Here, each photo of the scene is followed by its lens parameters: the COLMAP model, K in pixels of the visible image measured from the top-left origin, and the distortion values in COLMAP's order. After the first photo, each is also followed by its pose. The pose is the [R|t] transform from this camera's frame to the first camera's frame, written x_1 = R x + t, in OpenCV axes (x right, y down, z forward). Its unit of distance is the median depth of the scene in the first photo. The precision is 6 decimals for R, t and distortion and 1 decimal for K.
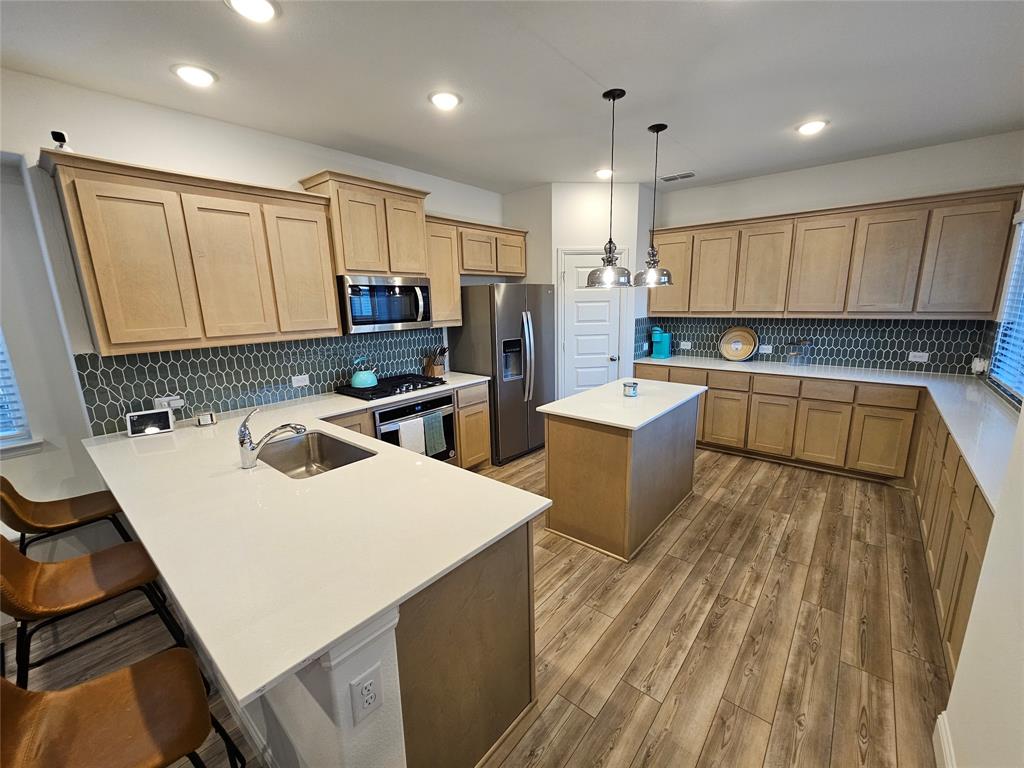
lens RADIAL K [[420.2, 0, 520.6], [0, 420.2, 388.9], [0, 0, 1]] dist [0.000272, -0.000274]
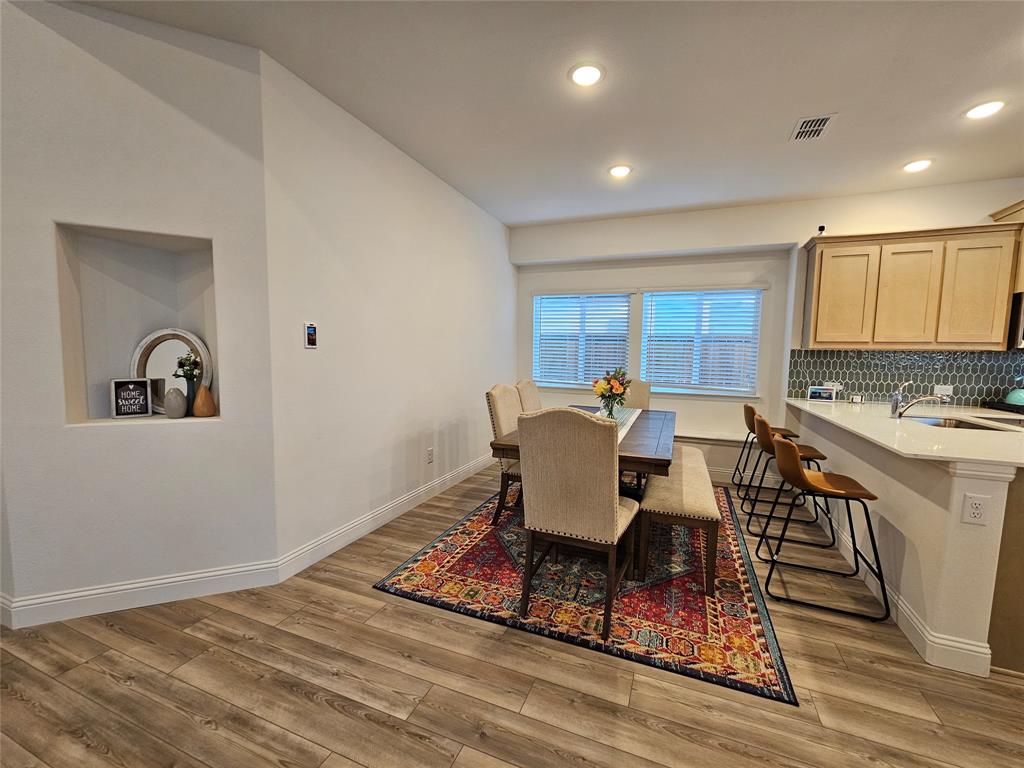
lens RADIAL K [[420.2, 0, 520.6], [0, 420.2, 388.9], [0, 0, 1]] dist [0.000272, -0.000274]
pose [[0.309125, 0.108895, -0.944766, 0.179615], [-0.224521, 0.973698, 0.038767, 0.179210], [0.924139, 0.200136, 0.325444, -0.392708]]
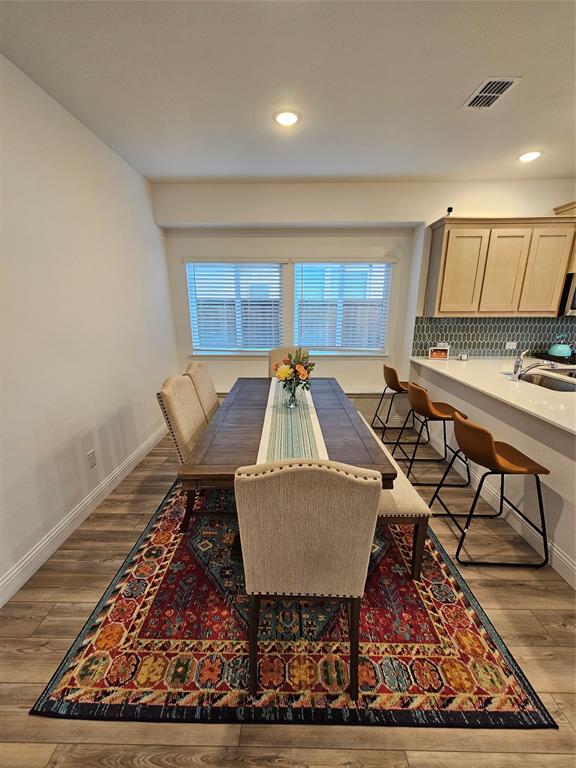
lens RADIAL K [[315.1, 0, 284.4], [0, 315.1, 390.2], [0, 0, 1]] dist [0.000272, -0.000274]
pose [[0.623687, 0.225953, -0.748304, -0.132993], [-0.176886, 0.973274, 0.146454, 0.112483], [0.761397, 0.041023, 0.646987, -0.355476]]
